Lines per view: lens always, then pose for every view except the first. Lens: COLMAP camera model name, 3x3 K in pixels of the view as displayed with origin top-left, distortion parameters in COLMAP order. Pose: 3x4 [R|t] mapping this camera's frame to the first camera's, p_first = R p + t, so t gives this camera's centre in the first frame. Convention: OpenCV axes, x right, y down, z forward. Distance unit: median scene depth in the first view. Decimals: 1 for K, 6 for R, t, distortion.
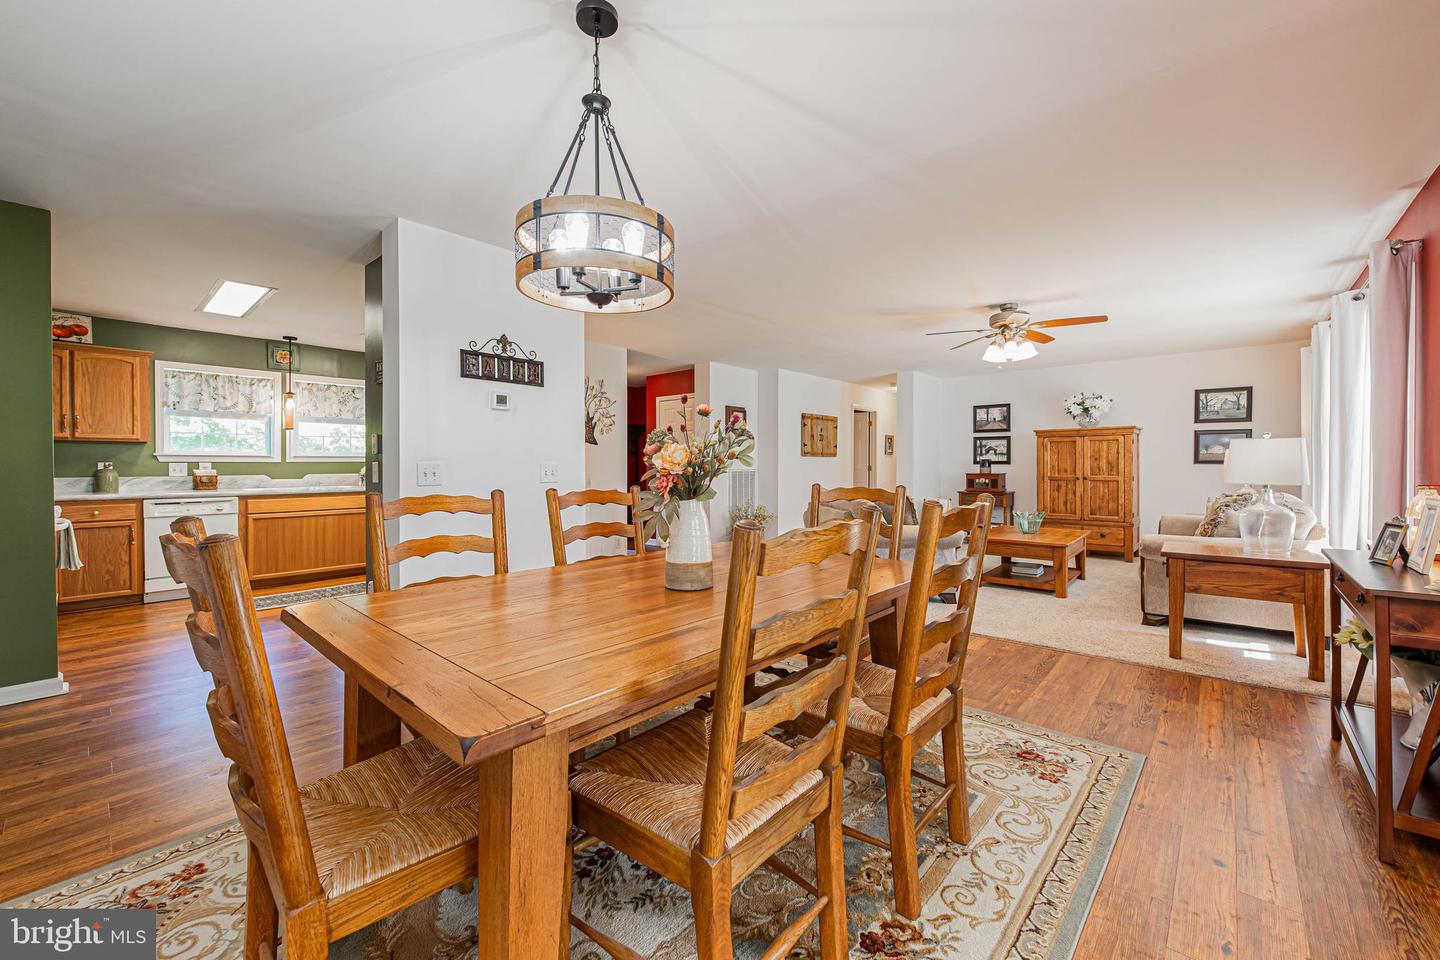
lens RADIAL K [[570.8, 0, 698.1], [0, 570.8, 477.1], [0, 0, 1]] dist [-0.000686, -0.000111]
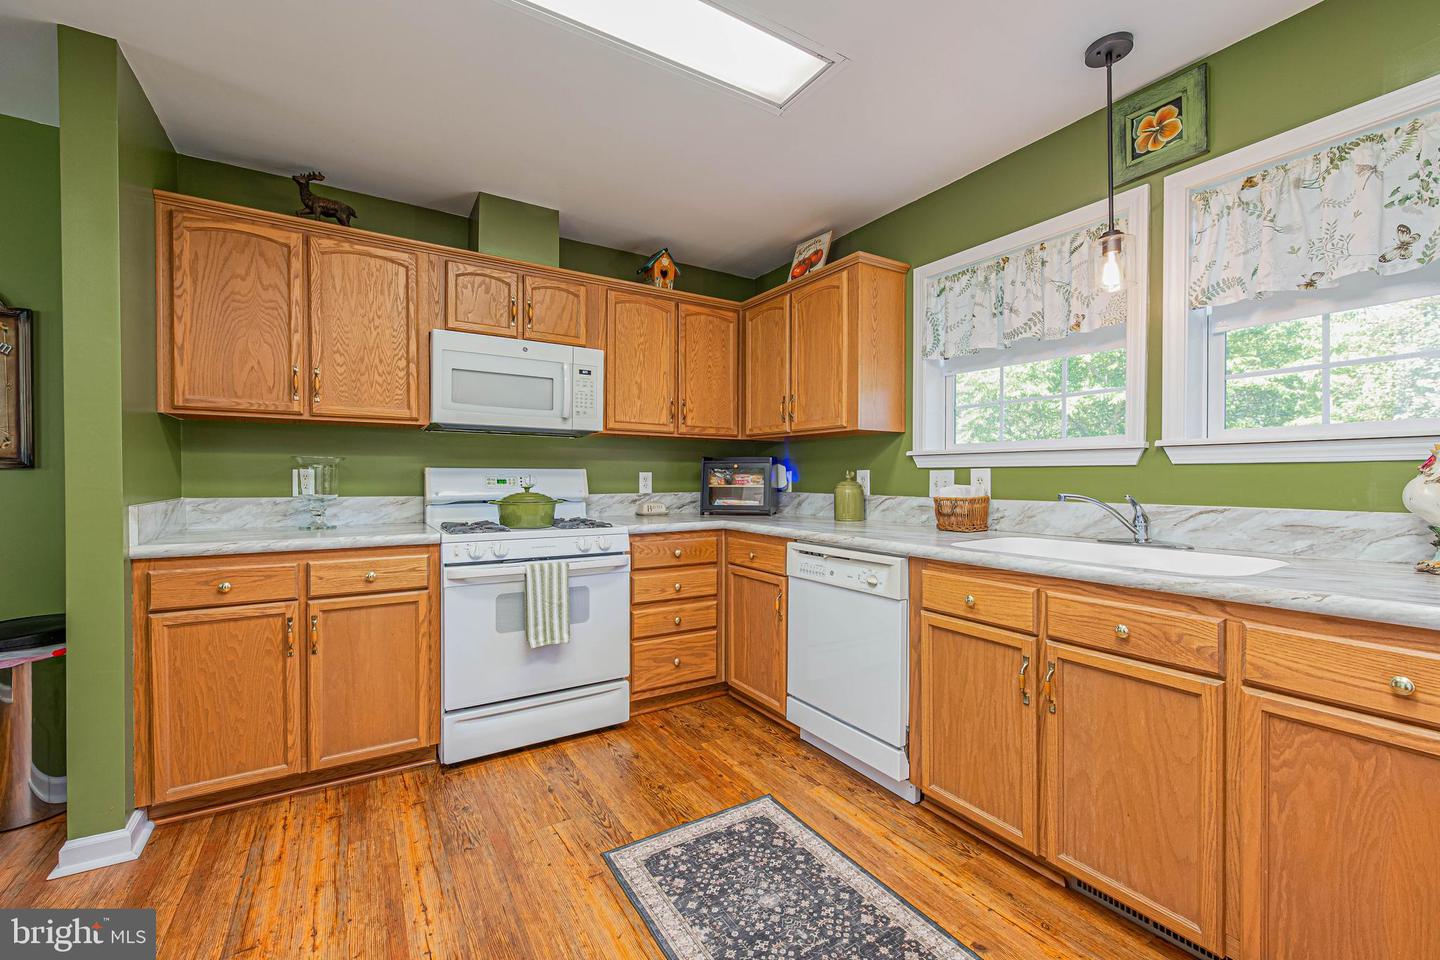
lens RADIAL K [[599.3, 0, 711.2], [0, 599.3, 488.4], [0, 0, 1]] dist [0.002712, 0.000068]
pose [[-0.286928, 0.019725, -0.957749, -0.268596], [-0.023278, 0.999349, 0.027555, -0.013665], [0.957669, 0.030201, -0.286282, 0.697122]]
